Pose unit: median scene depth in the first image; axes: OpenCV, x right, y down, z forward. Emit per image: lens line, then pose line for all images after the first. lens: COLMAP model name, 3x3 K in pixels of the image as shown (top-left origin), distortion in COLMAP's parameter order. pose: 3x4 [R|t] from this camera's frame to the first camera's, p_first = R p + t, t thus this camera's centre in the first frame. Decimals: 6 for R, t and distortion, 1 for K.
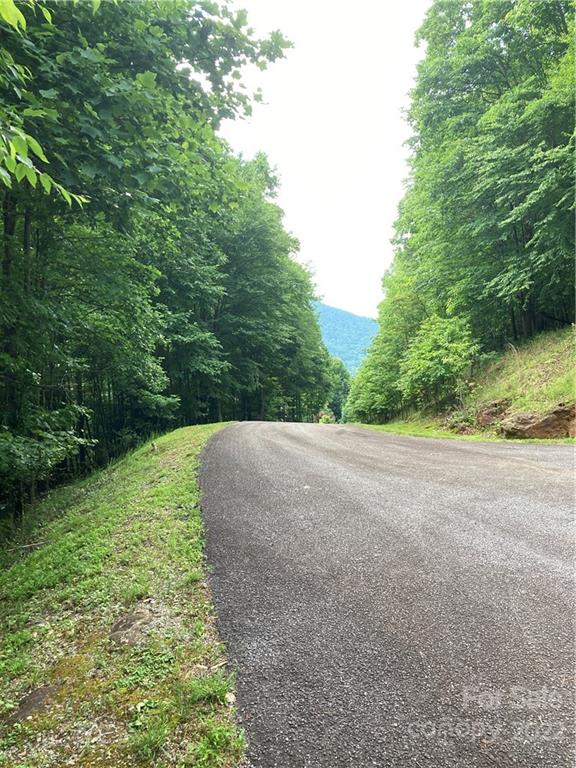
lens RADIAL K [[628.1, 0, 289.9], [0, 628.1, 384.4], [0, 0, 1]] dist [0.017275, -0.029632]
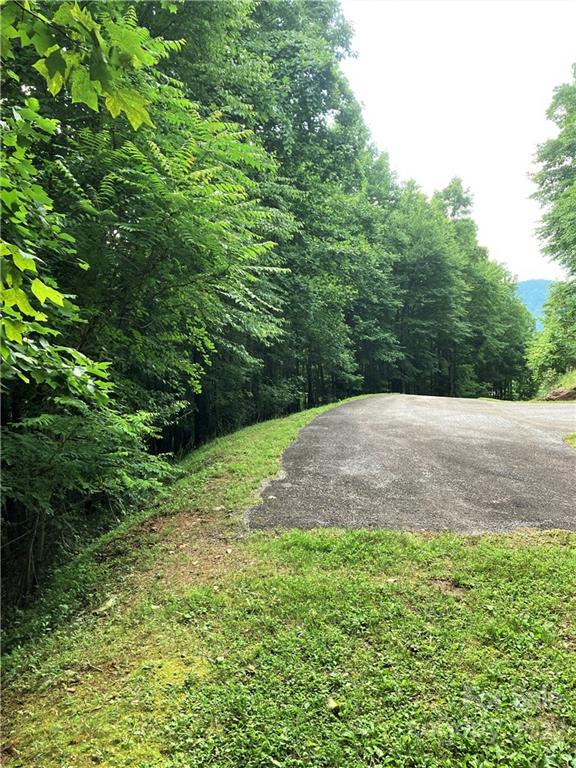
lens RADIAL K [[628.1, 0, 287.8], [0, 628.1, 384.1], [0, 0, 1]] dist [0.017275, -0.029632]
pose [[0.931910, 0.027915, -0.361614, 0.179868], [-0.020158, 0.999479, 0.025207, 0.003920], [0.362129, -0.016201, 0.931987, -0.443685]]
